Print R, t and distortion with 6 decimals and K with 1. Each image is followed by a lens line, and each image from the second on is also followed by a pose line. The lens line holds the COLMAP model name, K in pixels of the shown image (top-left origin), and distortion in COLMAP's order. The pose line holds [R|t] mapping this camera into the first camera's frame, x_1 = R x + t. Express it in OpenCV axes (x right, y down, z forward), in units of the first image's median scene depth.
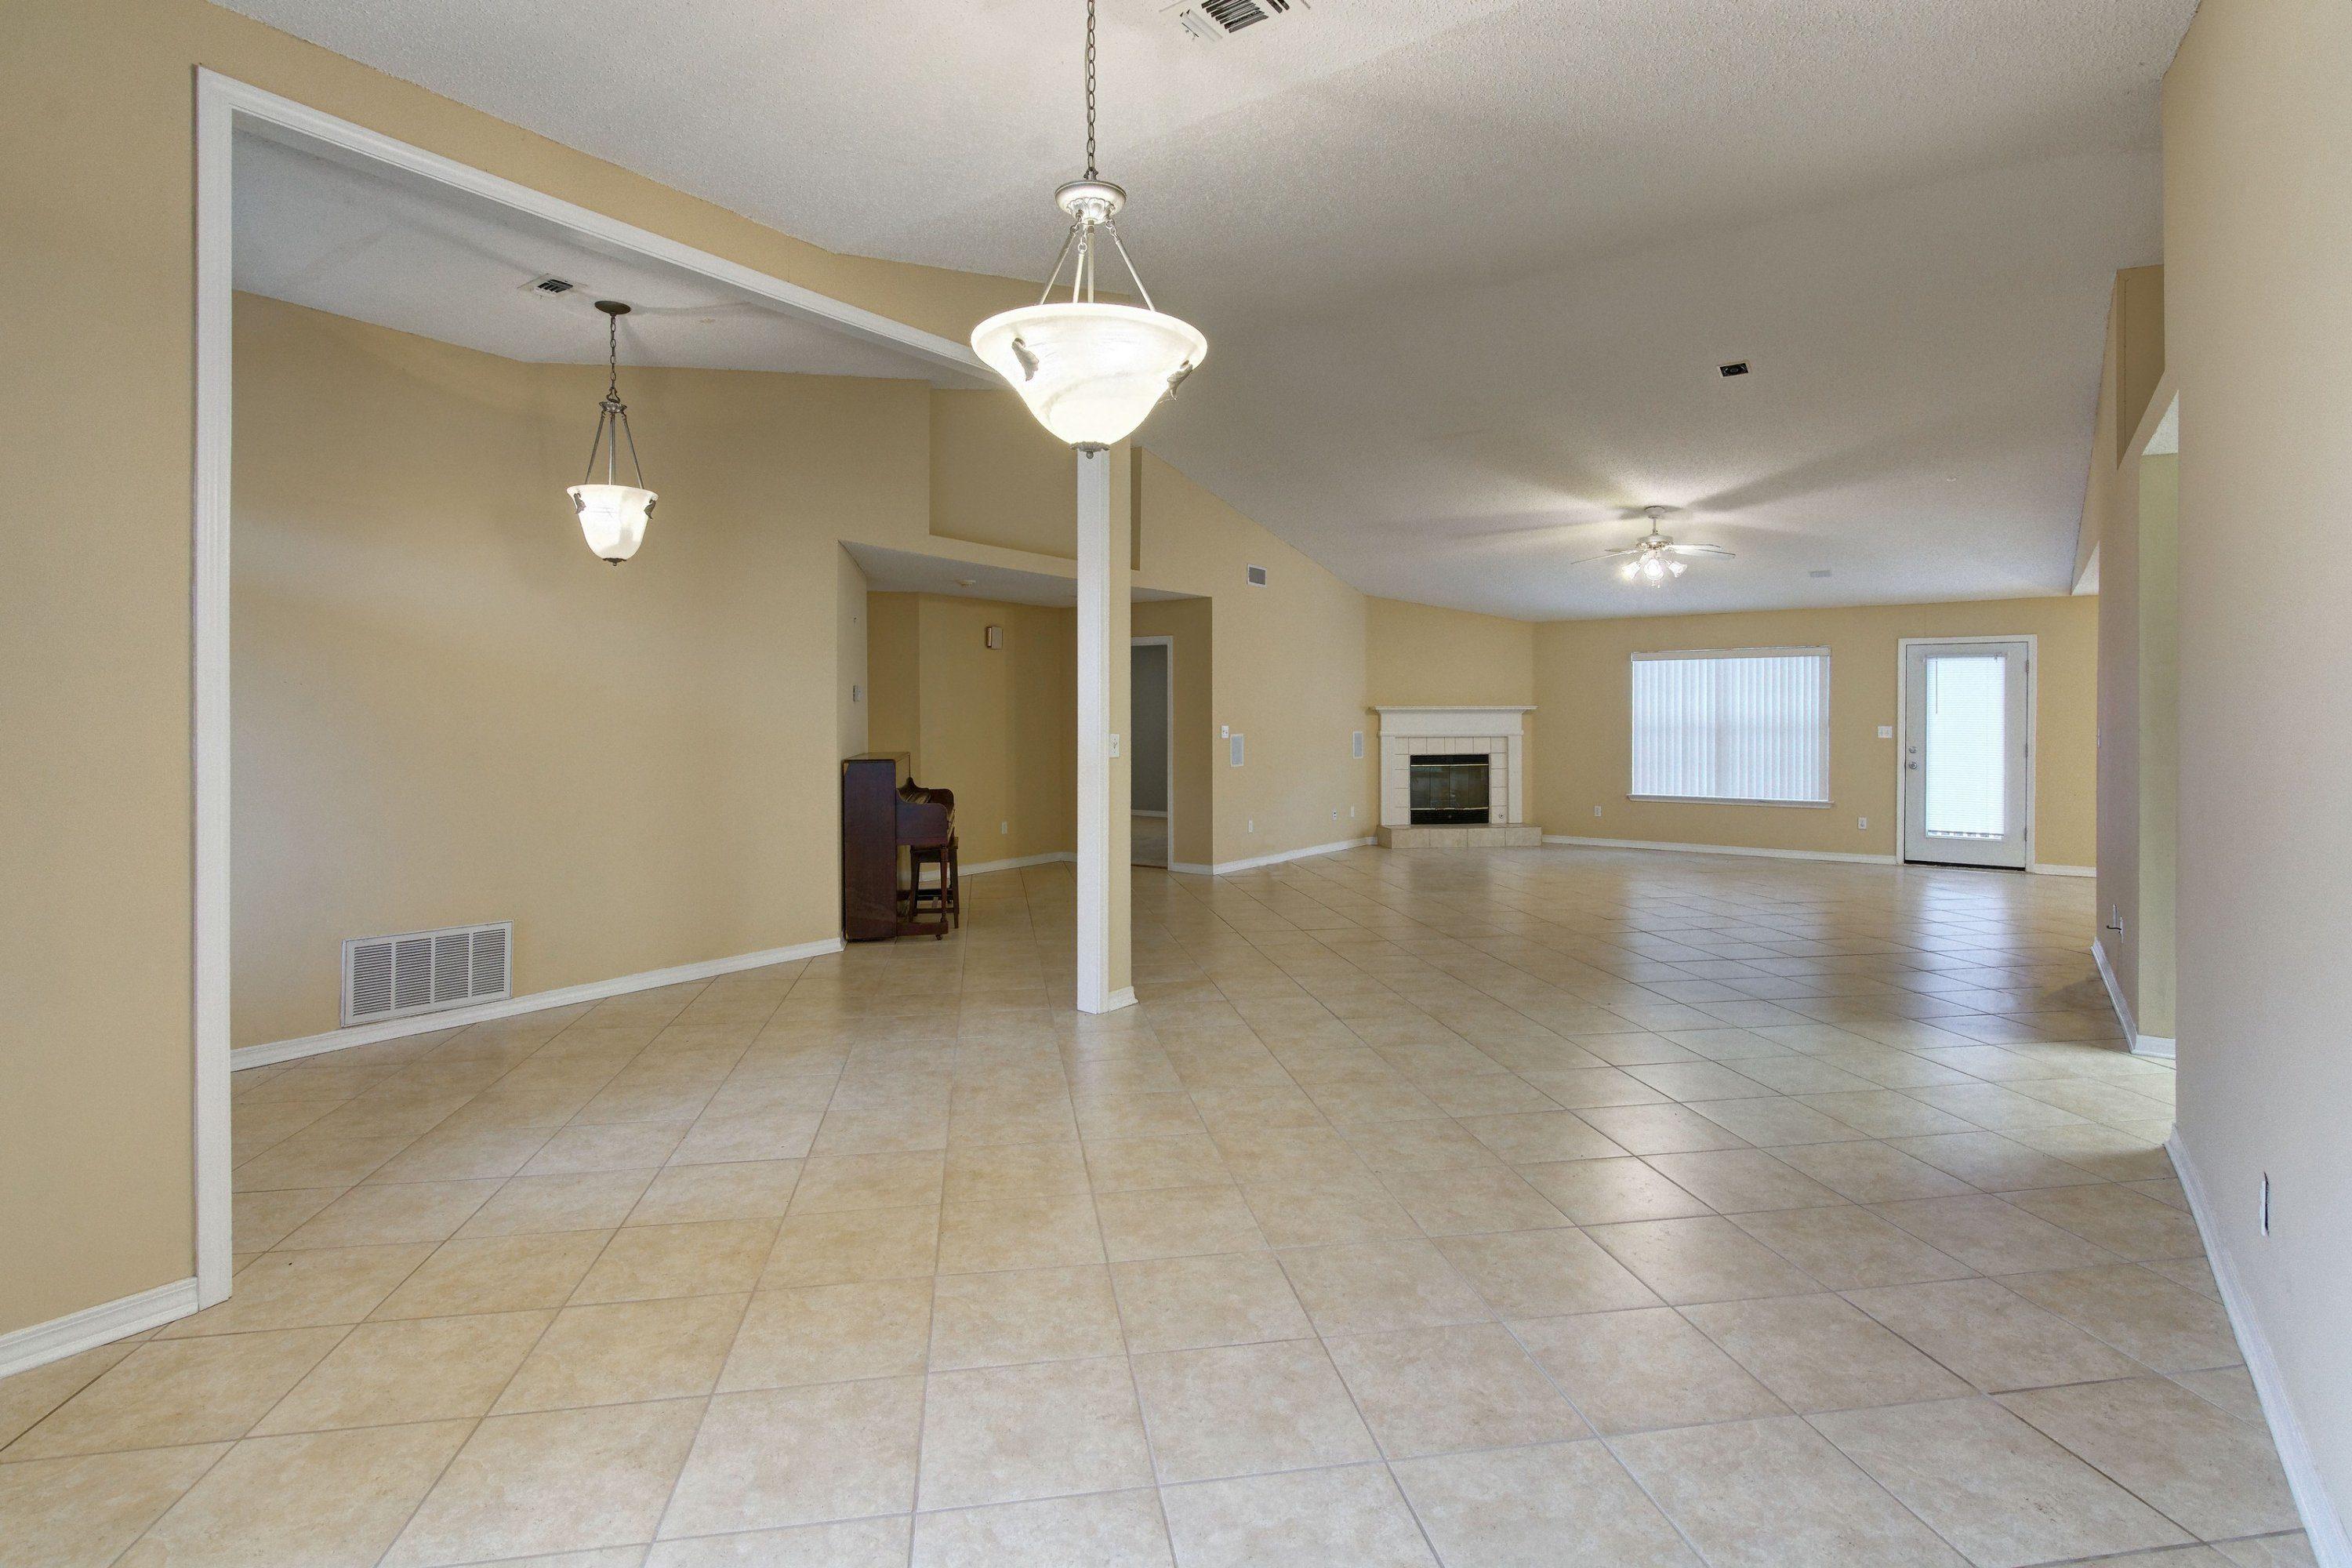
lens RADIAL K [[1146.4, 0, 1176.1], [0, 1146.4, 727.0], [0, 0, 1]] dist [0.000827, -0.000112]
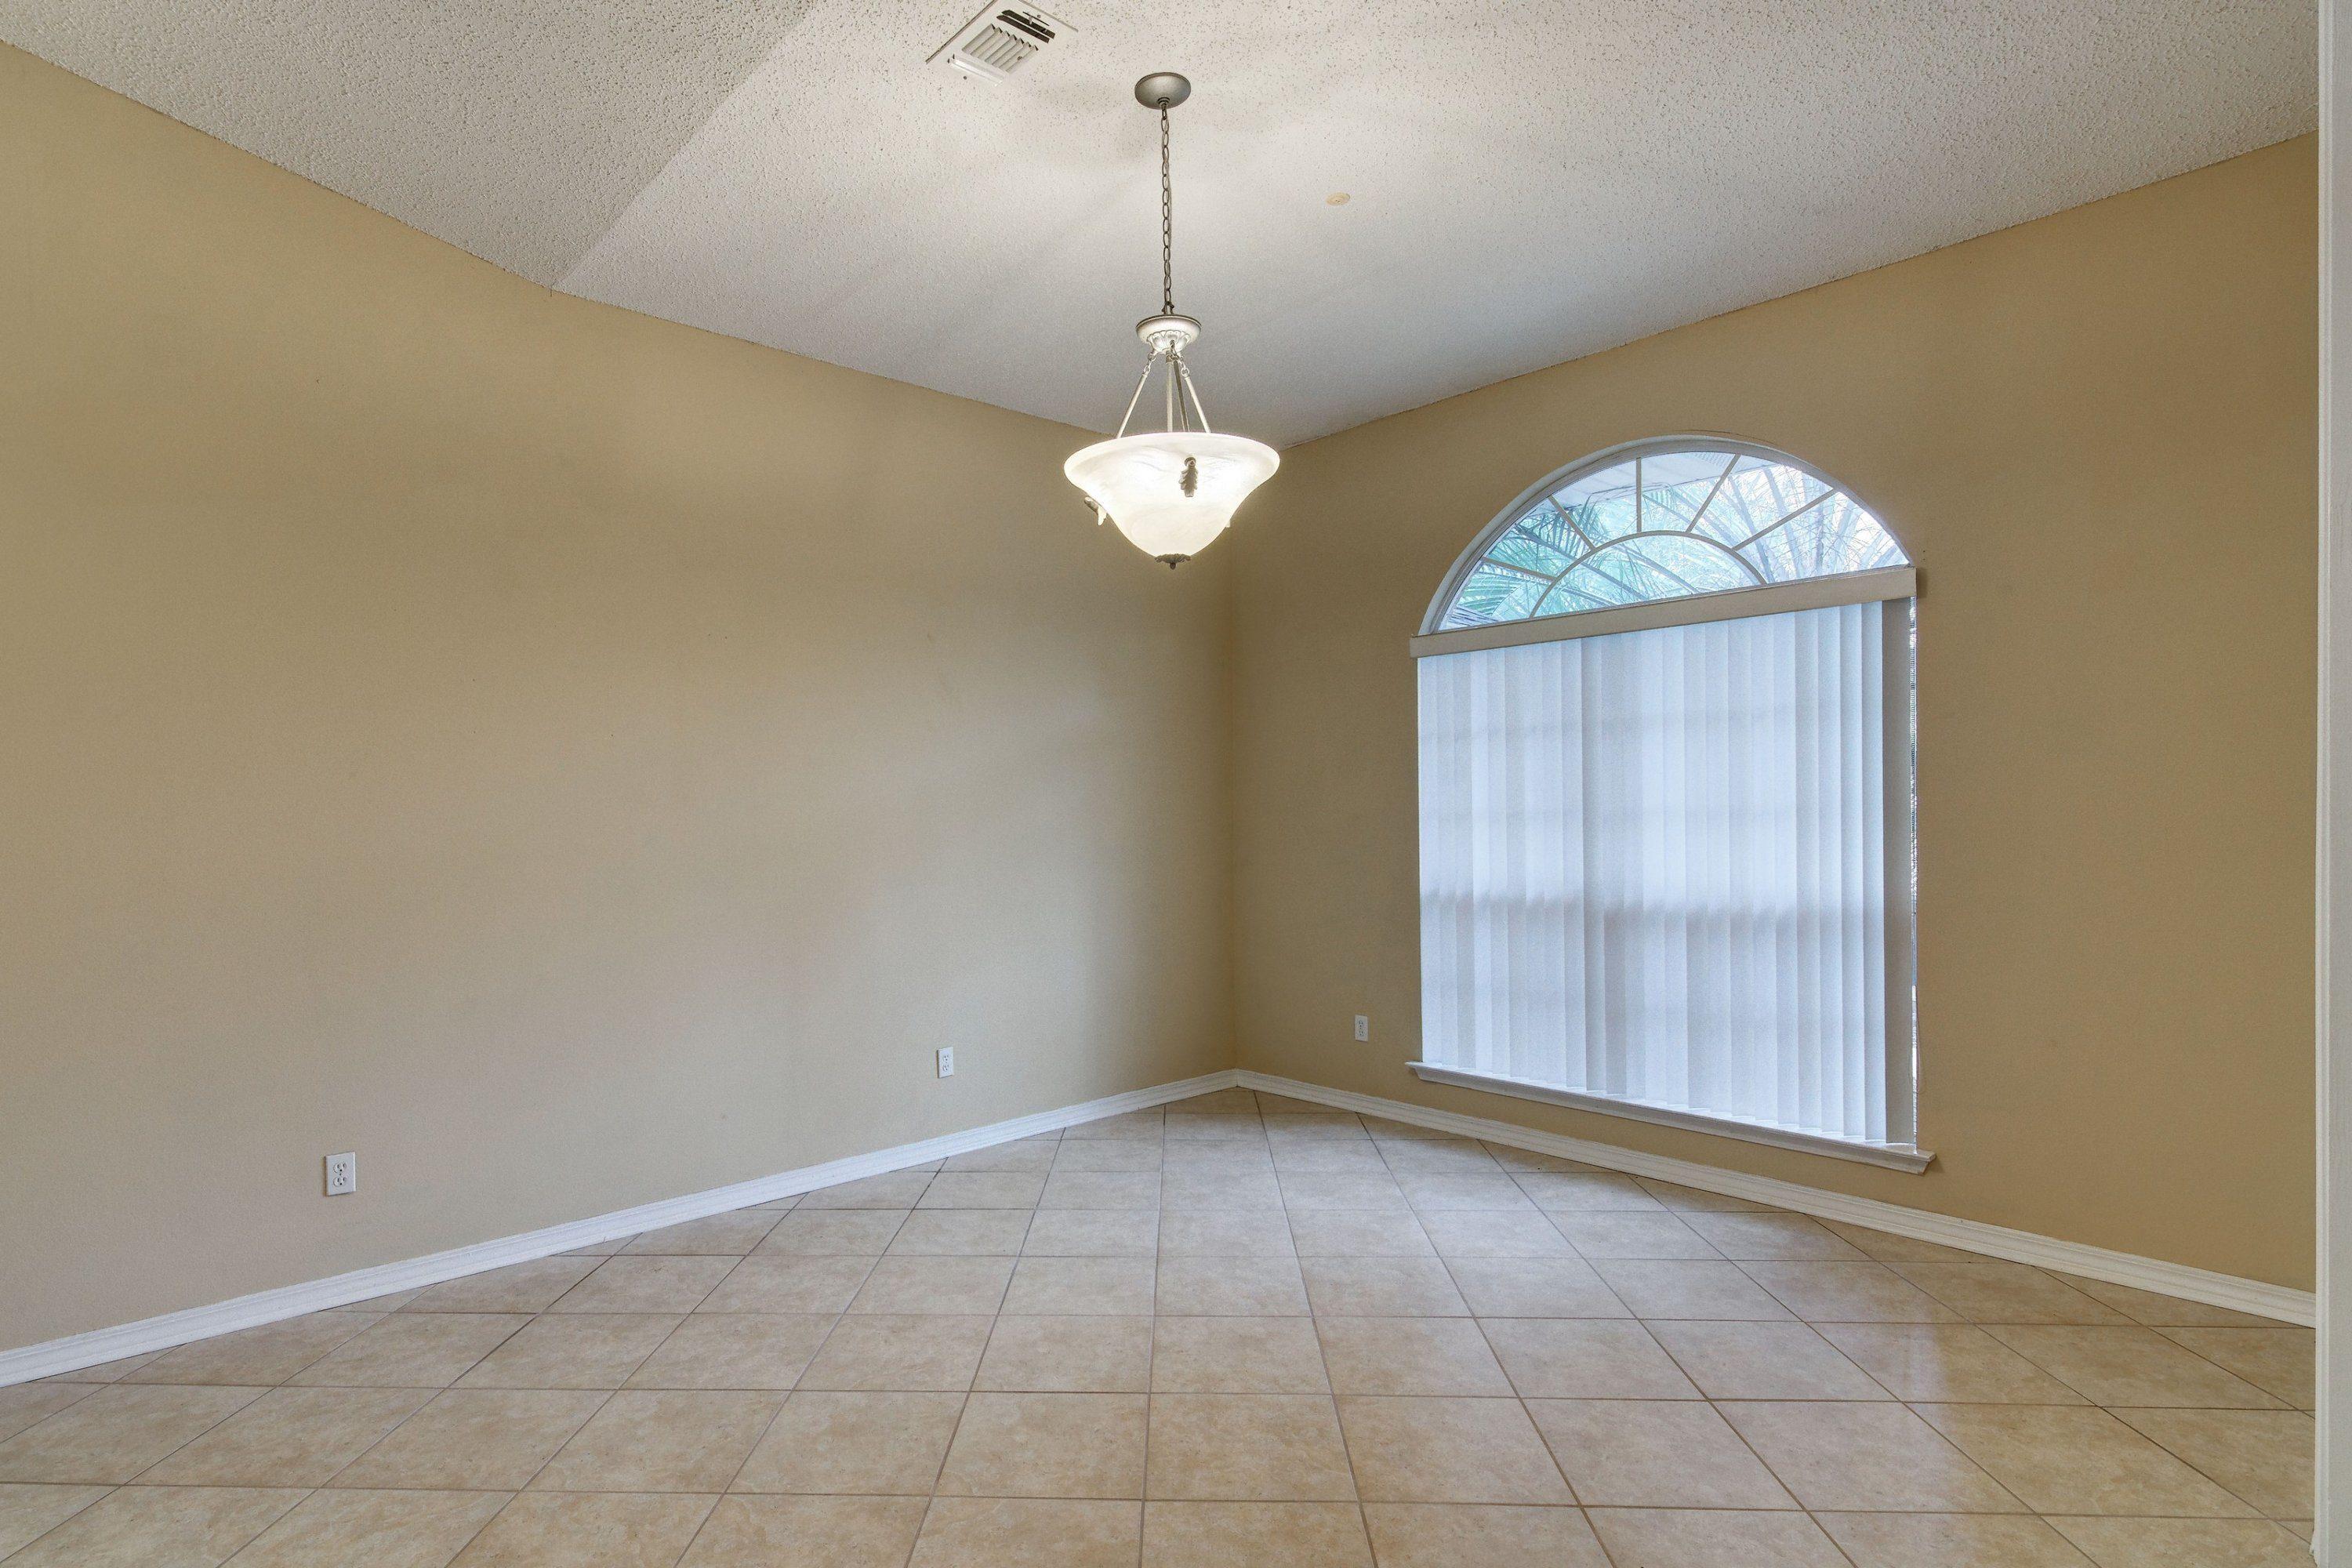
lens RADIAL K [[1201.9, 0, 1111.2], [0, 1201.9, 822.8], [0, 0, 1]] dist [0.002563, 0.000024]
pose [[-0.975461, 0.011813, 0.219855, -0.060489], [0.017721, 0.999532, 0.024918, -0.005373], [-0.219458, 0.028202, -0.975214, 0.484079]]
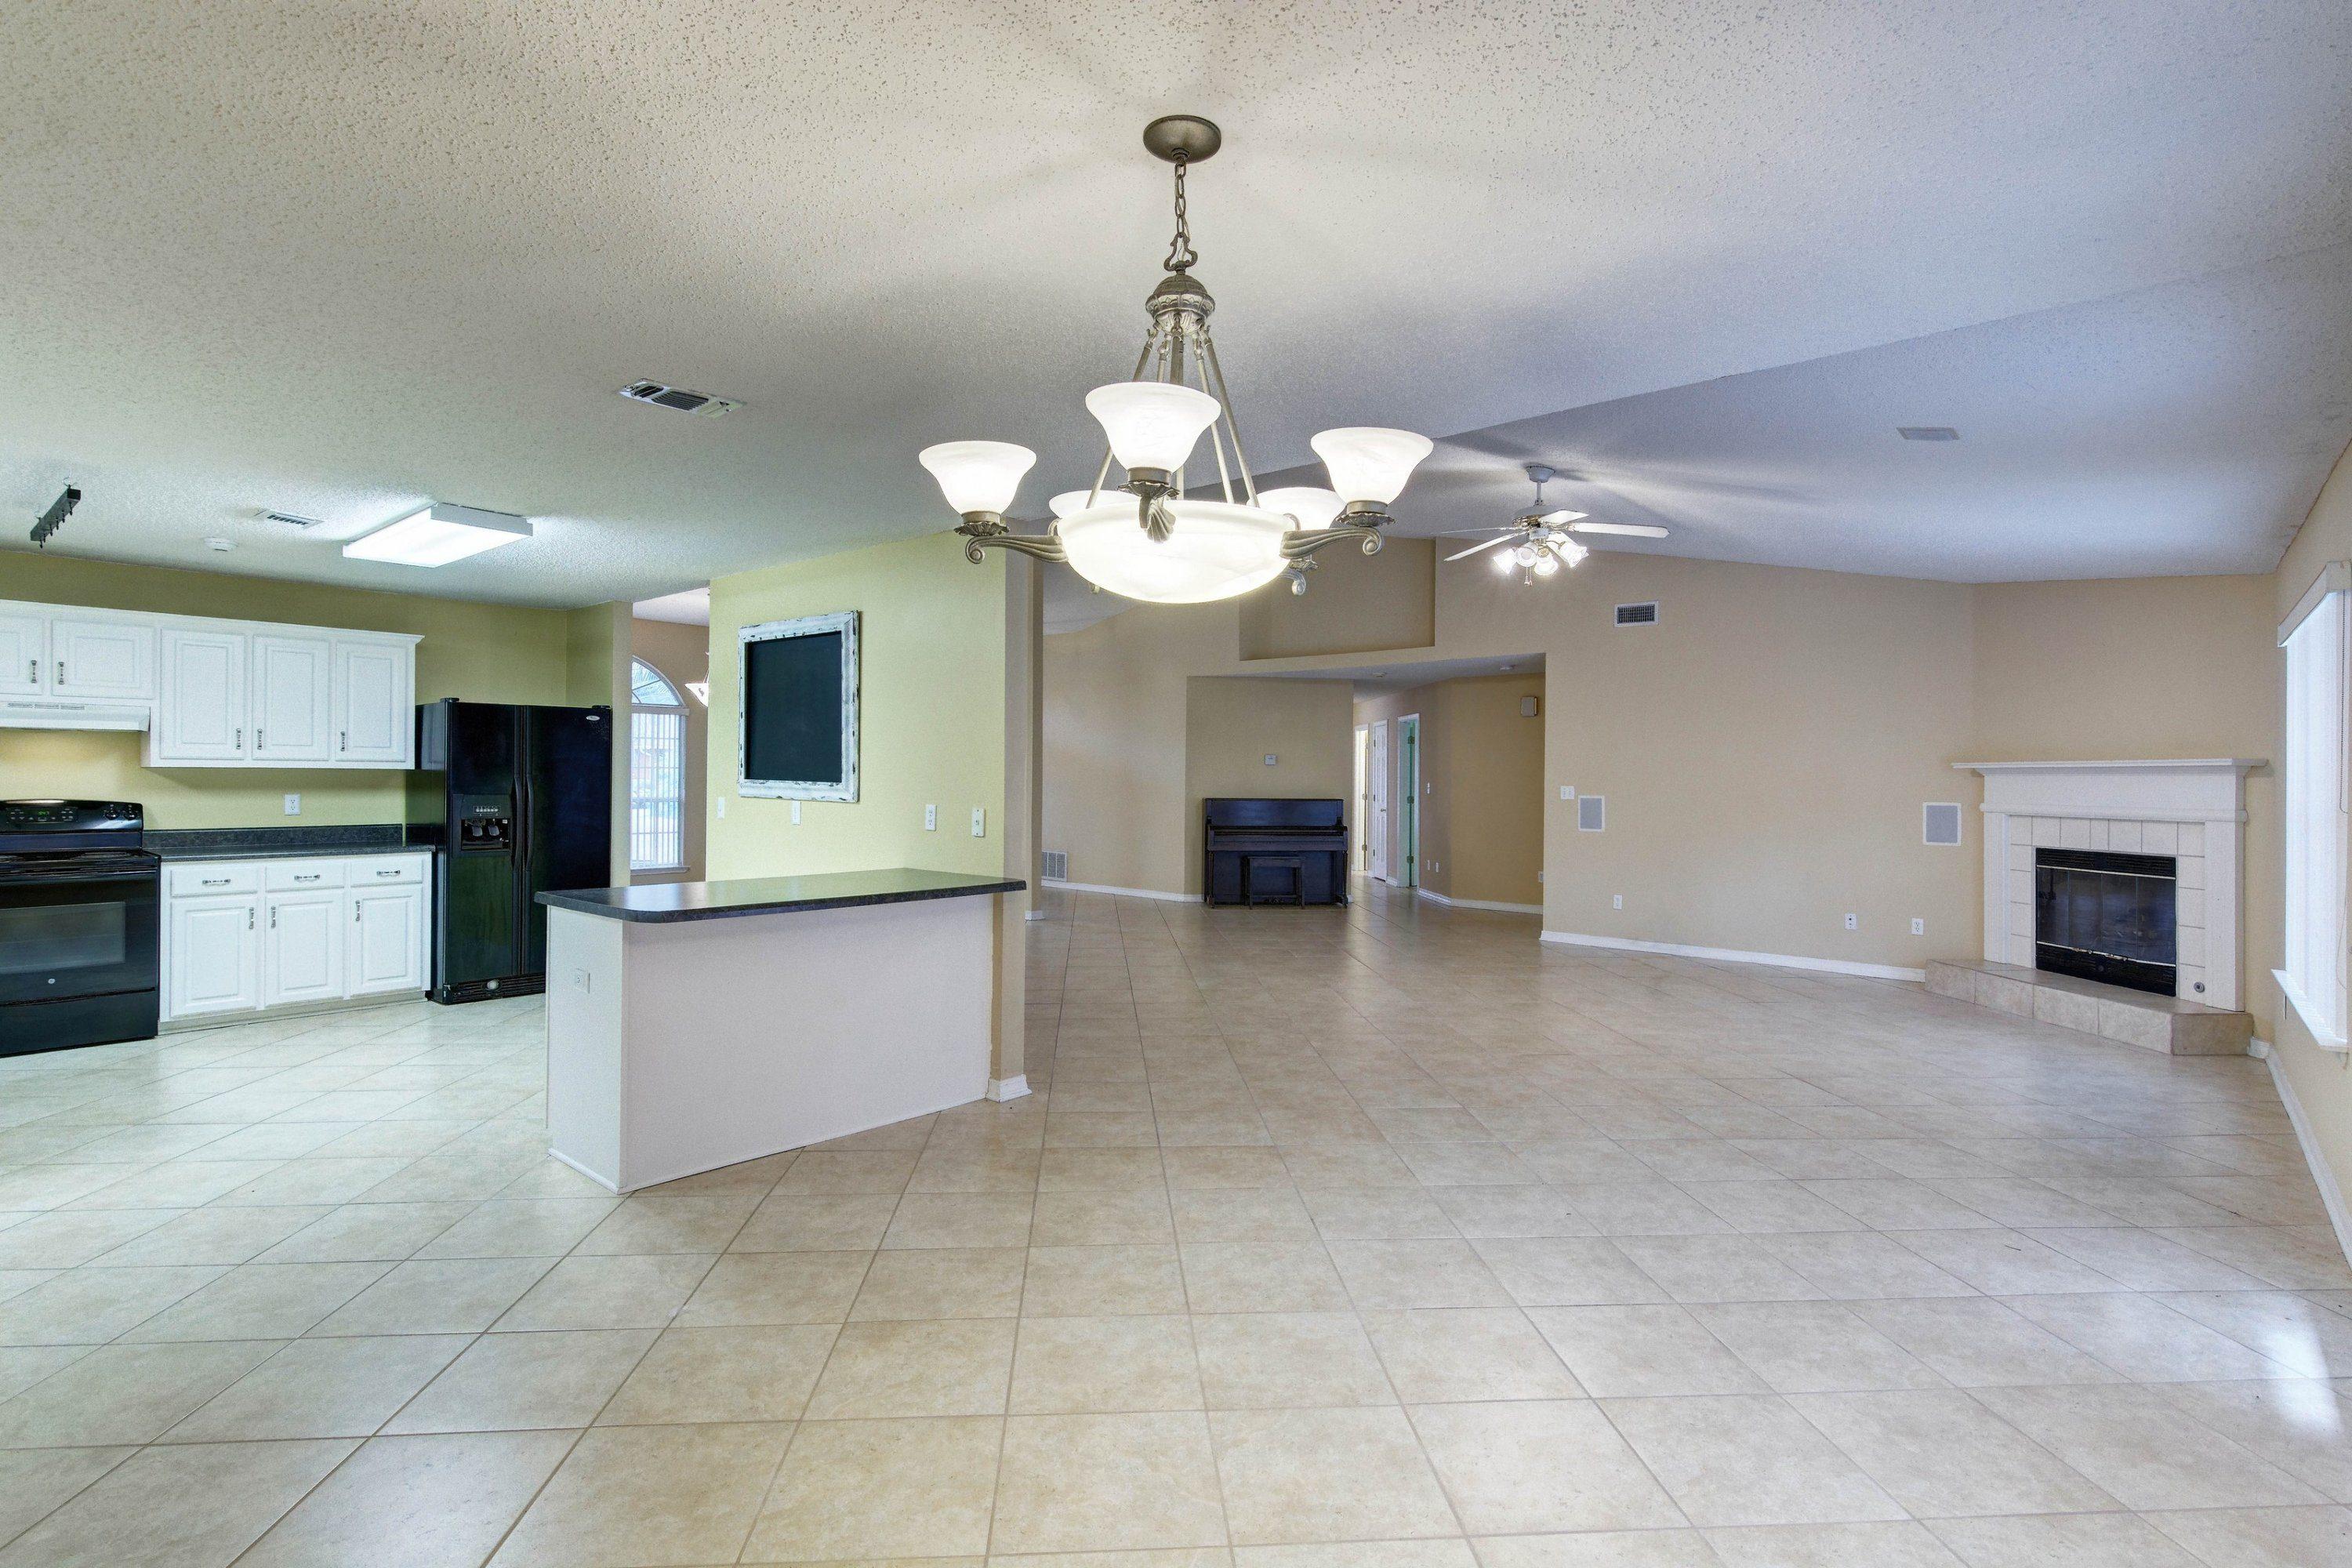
lens RADIAL K [[1128.1, 0, 1176.5], [0, 1128.1, 777.4], [0, 0, 1]] dist [0.003456, -0.000206]
pose [[-0.091130, 0.000748, -0.995839, 0.936762], [-0.018991, 0.999817, 0.002489, -0.004372], [0.995658, 0.019139, -0.091099, 0.723545]]
